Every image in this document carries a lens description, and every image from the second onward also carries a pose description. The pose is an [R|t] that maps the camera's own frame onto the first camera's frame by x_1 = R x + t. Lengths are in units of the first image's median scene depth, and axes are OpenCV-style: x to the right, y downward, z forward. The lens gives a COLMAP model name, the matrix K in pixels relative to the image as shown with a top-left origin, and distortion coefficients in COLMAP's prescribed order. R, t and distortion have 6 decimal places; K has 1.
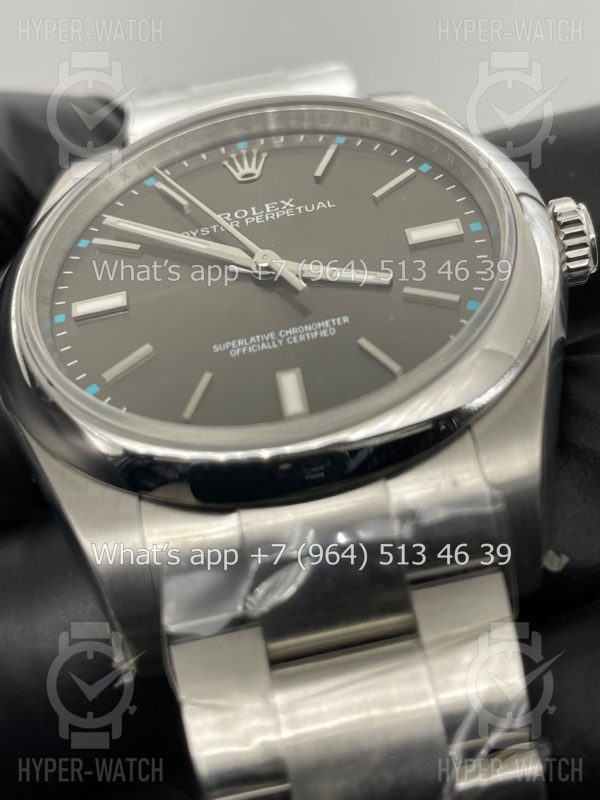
lens RADIAL K [[1273.9, 0, 297.4], [0, 1273.9, 398.0], [0, 0, 1]] dist [0.111279, 0.000000]
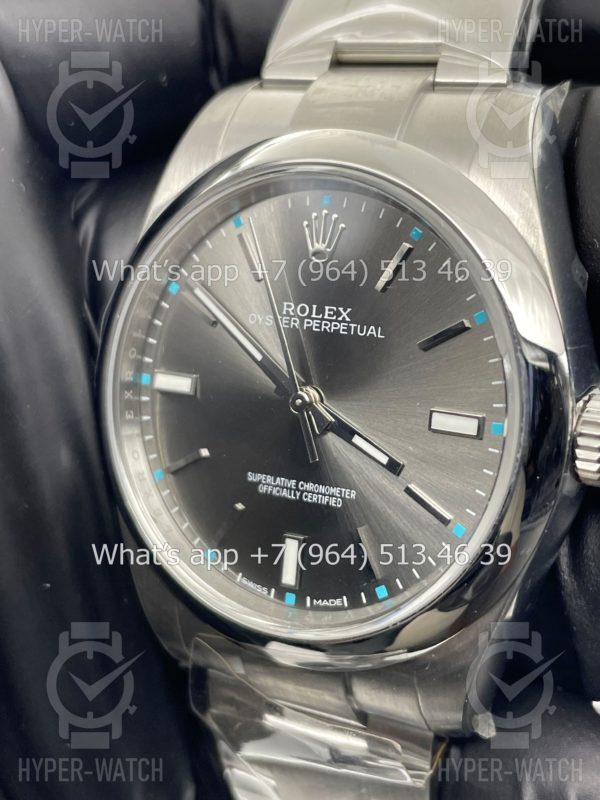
lens RADIAL K [[1273.9, 0, 301.3], [0, 1273.9, 399.8], [0, 0, 1]] dist [0.111279, 0.000000]
pose [[0.909137, 0.261246, -0.324378, 0.330219], [0.067265, 0.676502, 0.733363, -0.919192], [0.411031, -0.688546, 0.597460, 0.384489]]
